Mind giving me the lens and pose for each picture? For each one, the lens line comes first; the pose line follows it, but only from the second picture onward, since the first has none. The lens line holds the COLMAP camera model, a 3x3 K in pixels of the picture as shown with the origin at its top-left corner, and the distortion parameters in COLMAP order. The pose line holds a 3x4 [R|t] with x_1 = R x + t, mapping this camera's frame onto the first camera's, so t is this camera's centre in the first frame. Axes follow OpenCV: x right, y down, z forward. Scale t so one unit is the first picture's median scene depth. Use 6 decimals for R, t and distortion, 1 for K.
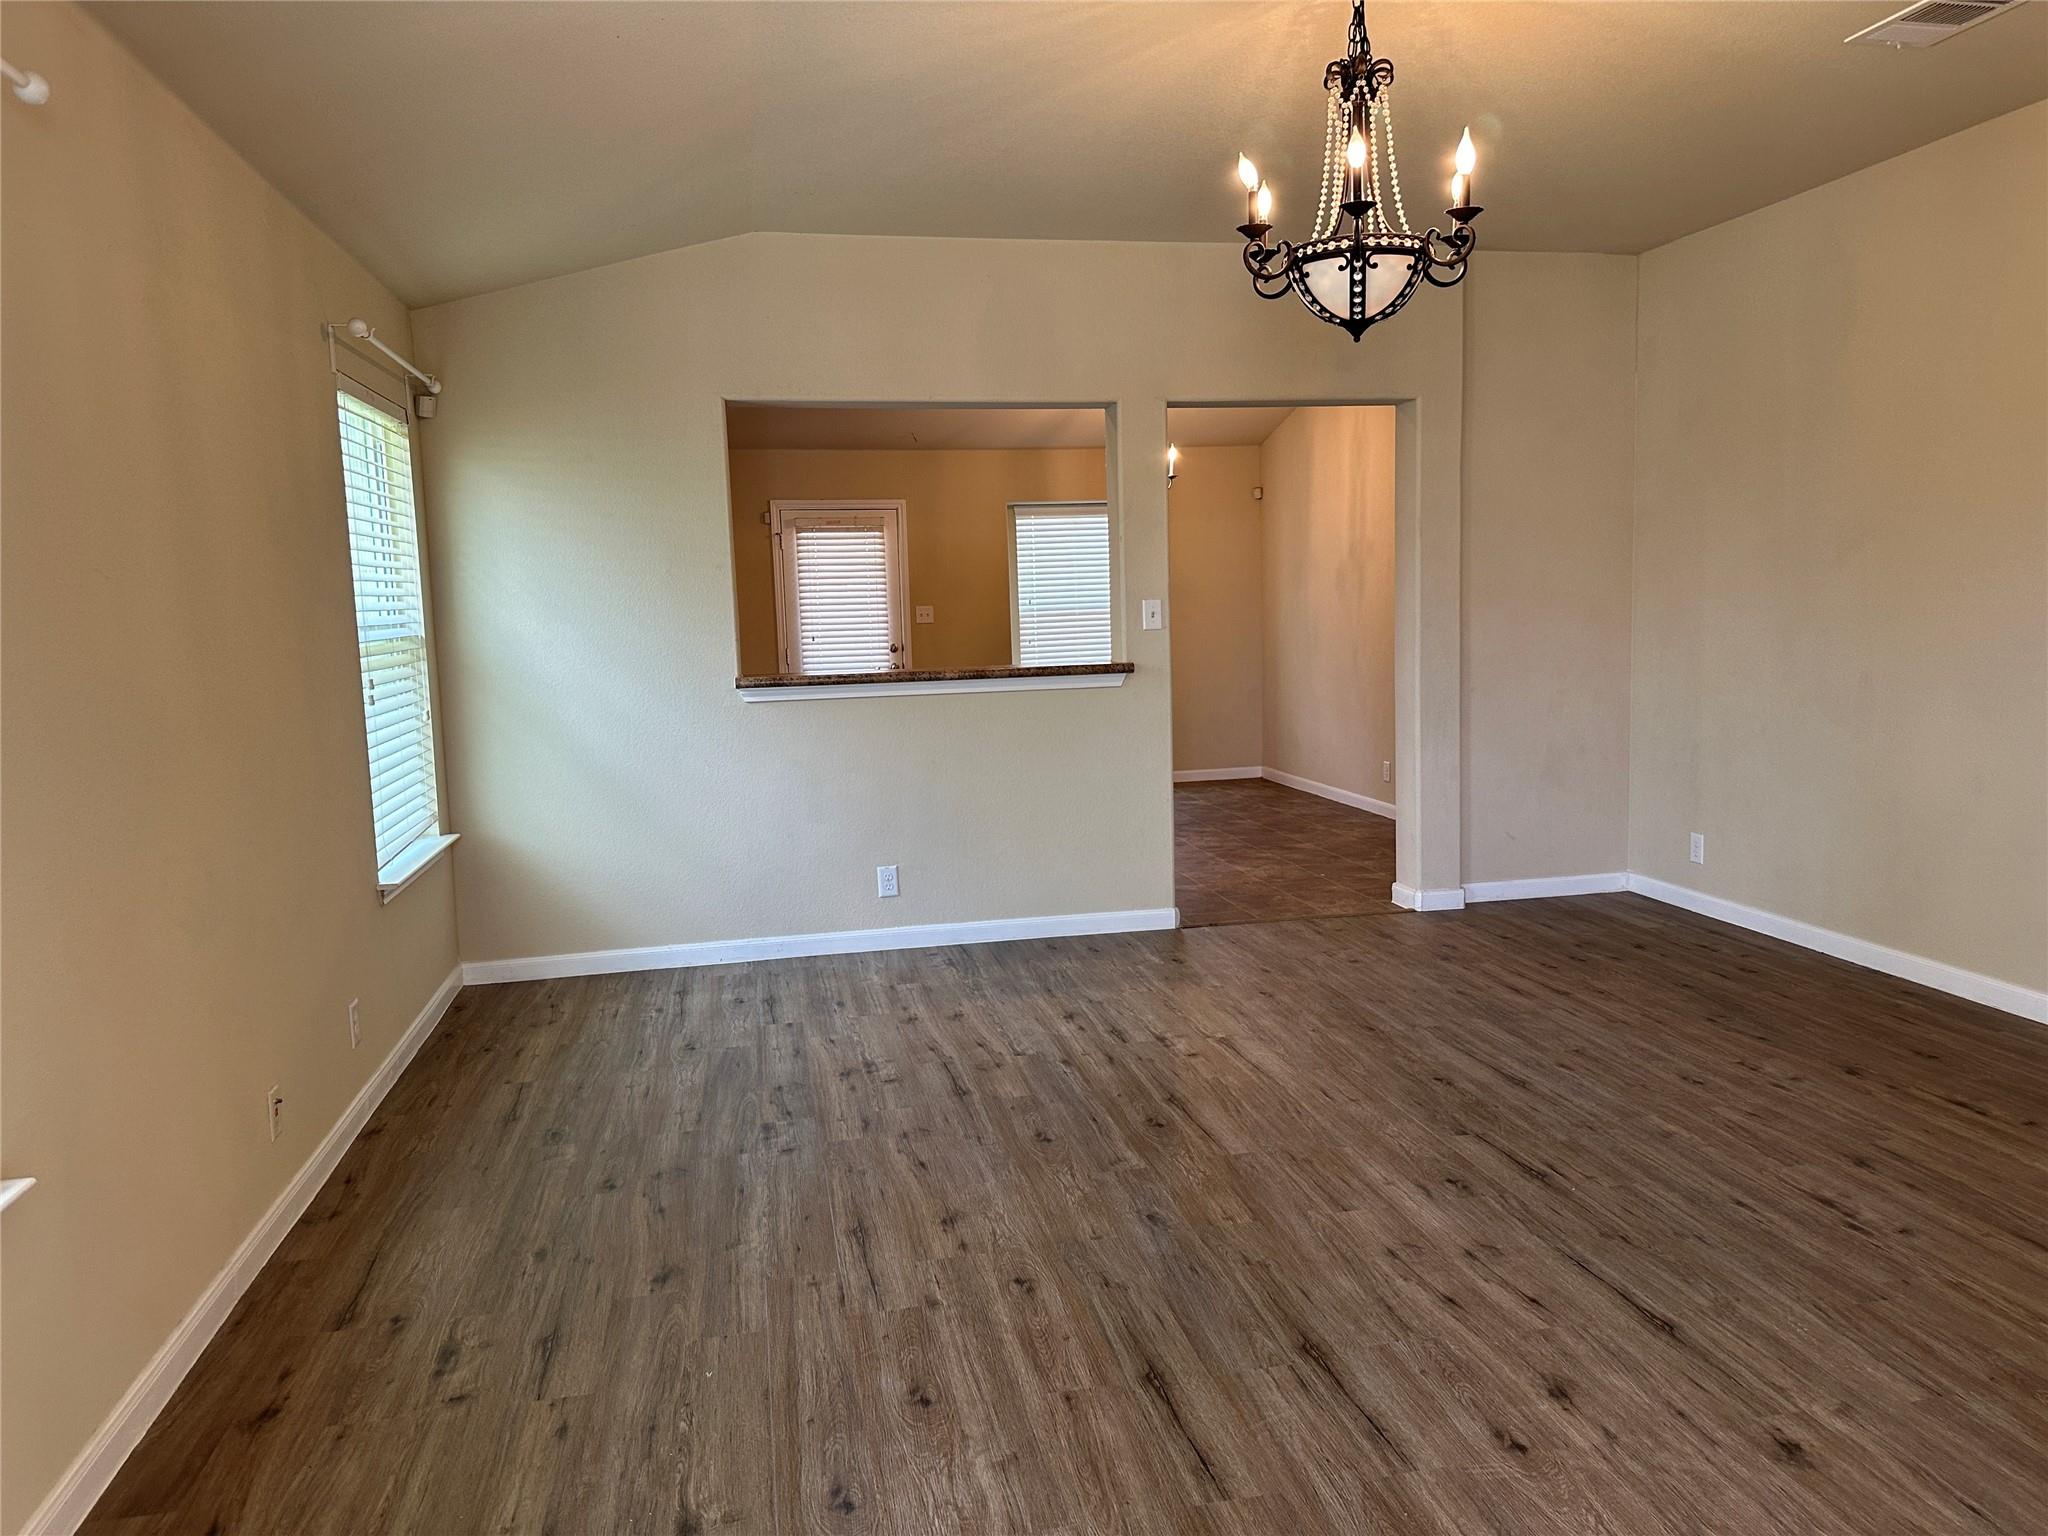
lens RADIAL K [[1439.4, 0, 999.2], [0, 1439.4, 759.8], [0, 0, 1]] dist [0.061154, -0.082380]
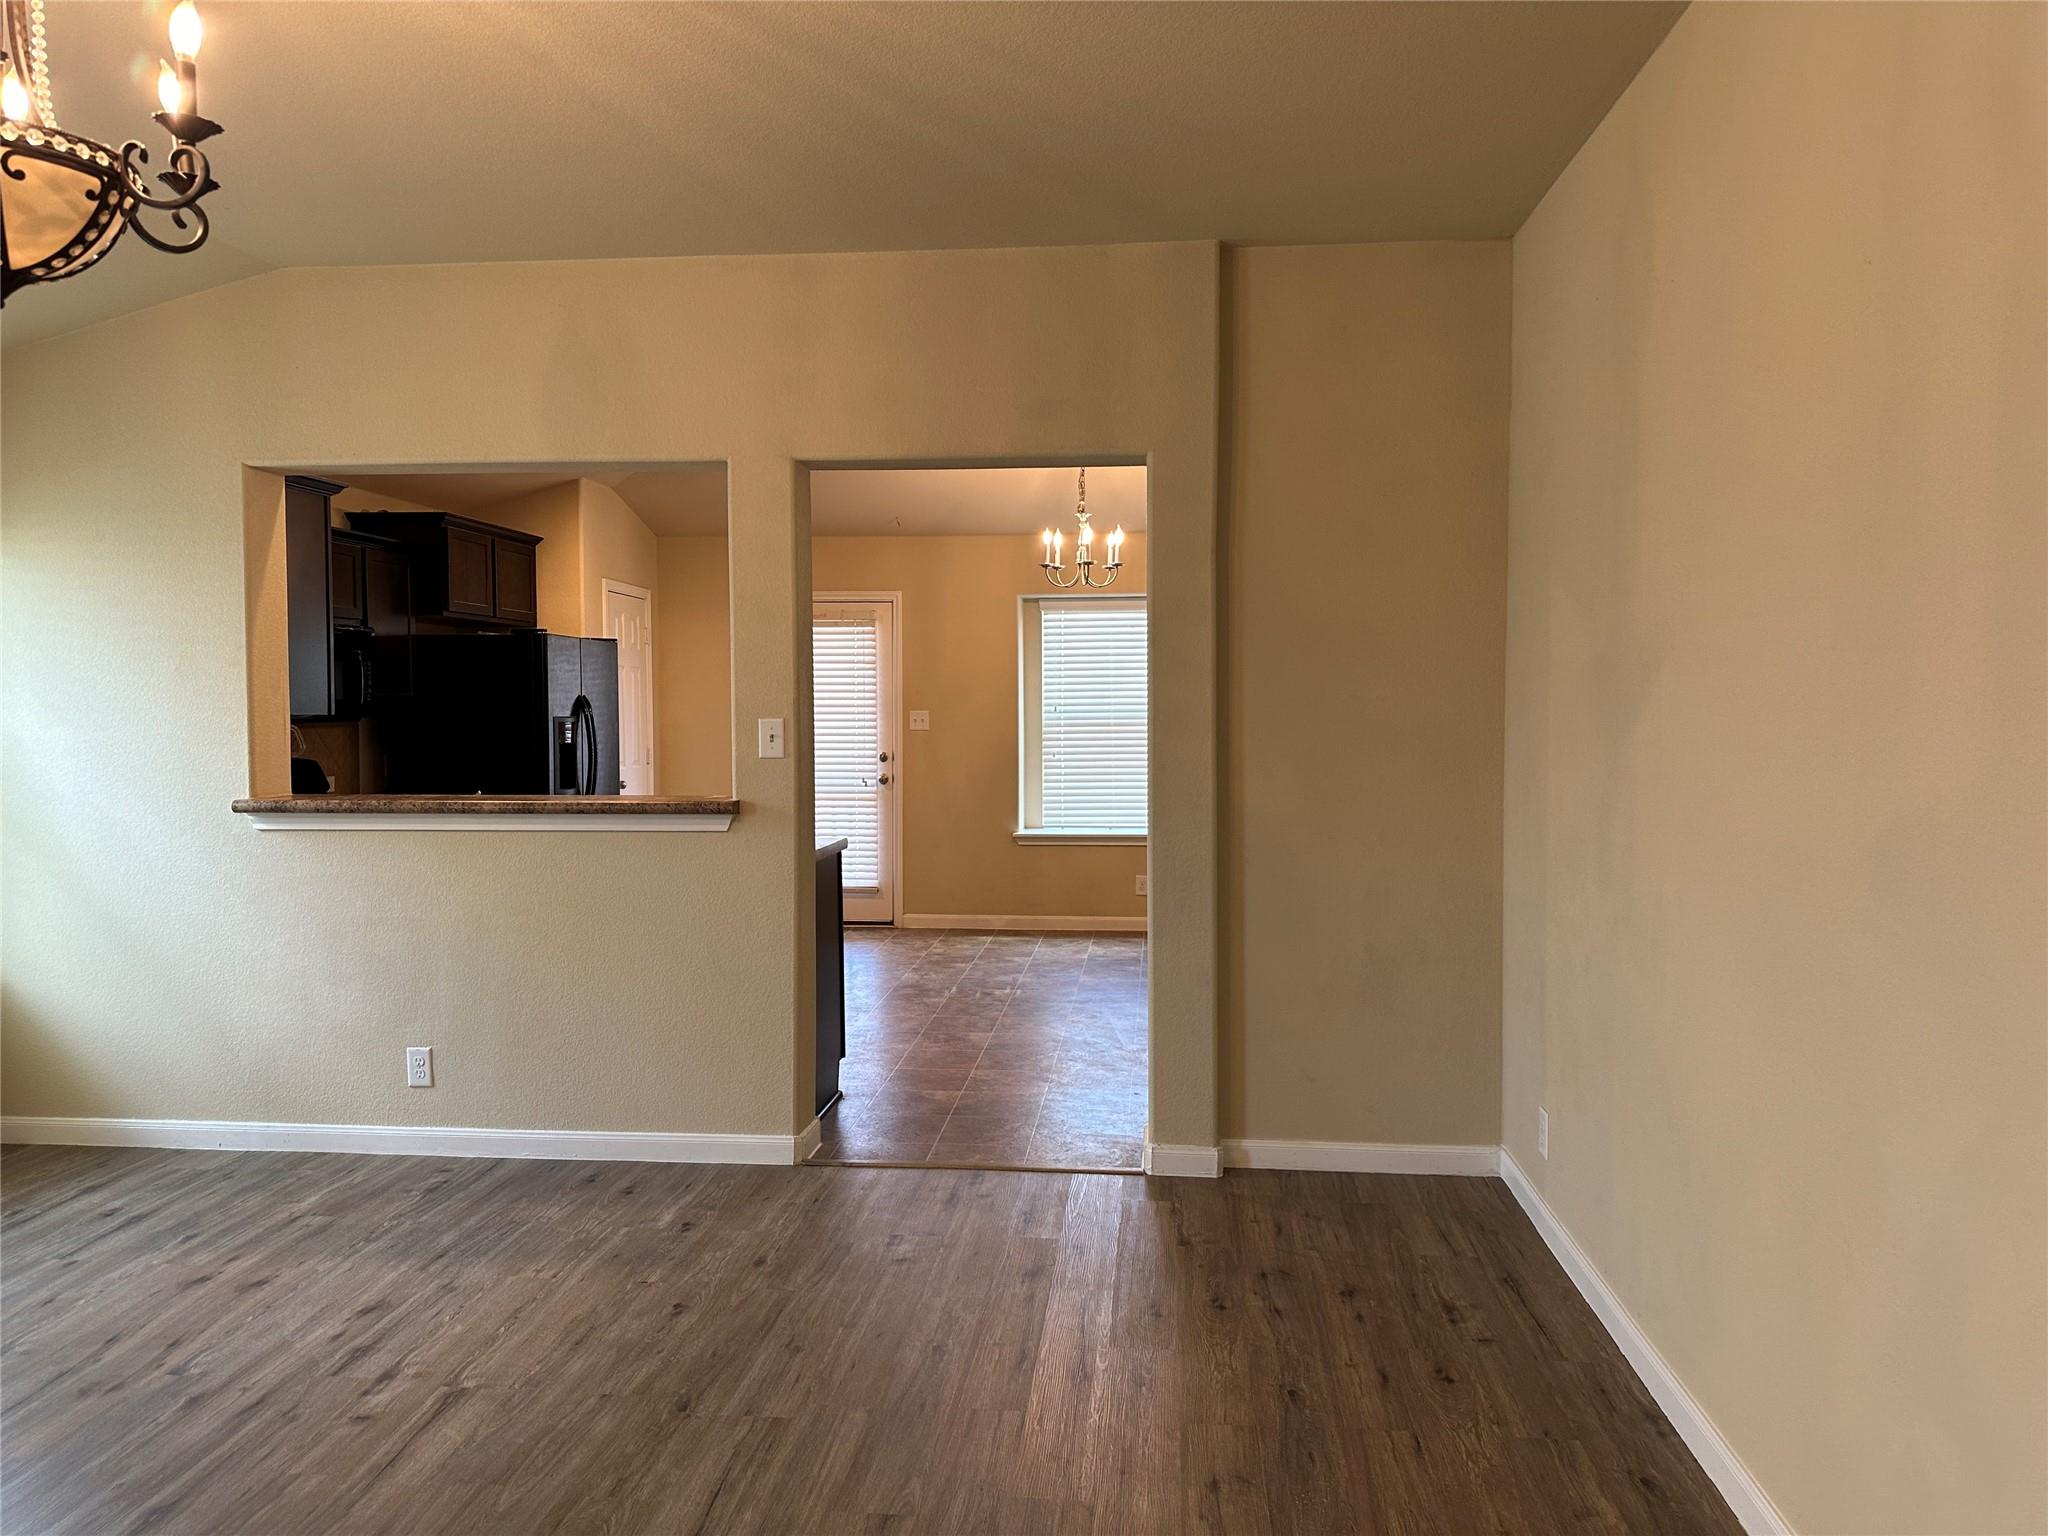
lens RADIAL K [[1439.4, 0, 1014.9], [0, 1439.4, 753.7], [0, 0, 1]] dist [0.061154, -0.082380]
pose [[0.958890, 0.037527, -0.281286, 0.628351], [-0.056751, 0.996553, -0.060512, -0.078809], [0.278045, 0.073988, 0.957714, 0.447725]]
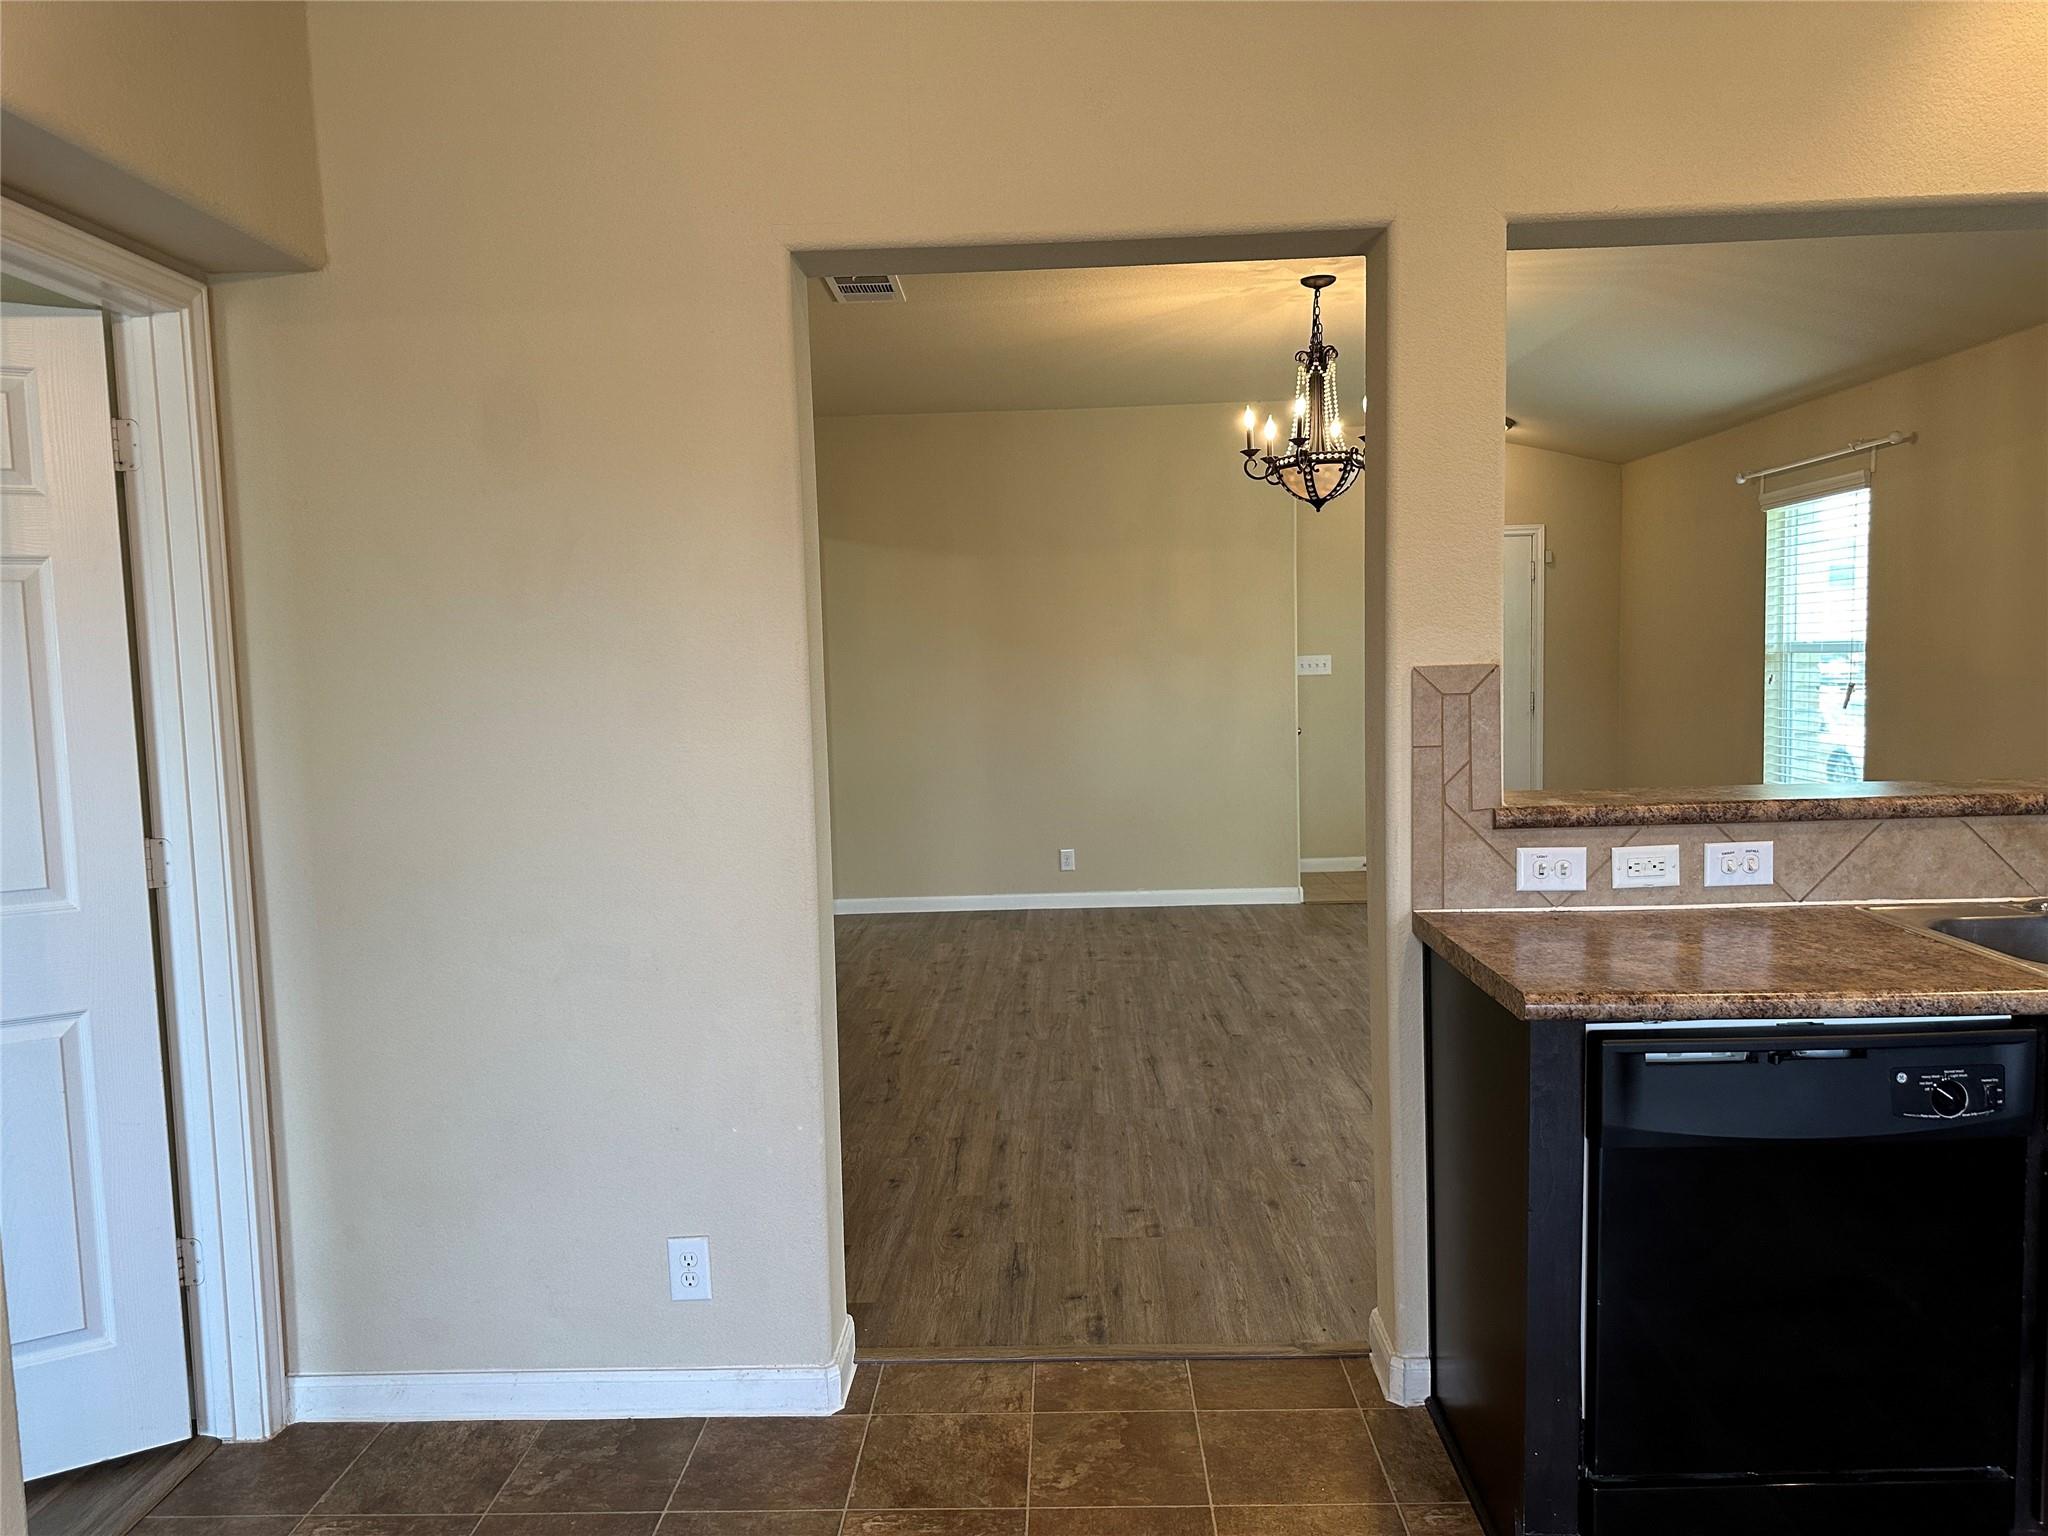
lens RADIAL K [[1439.4, 0, 1025.3], [0, 1439.4, 765.2], [0, 0, 1]] dist [0.061154, -0.082380]
pose [[-0.976129, 0.043758, 0.212737, 0.184305], [0.082322, 0.980949, 0.175959, -0.250271], [-0.200985, 0.189272, -0.961135, 2.128340]]
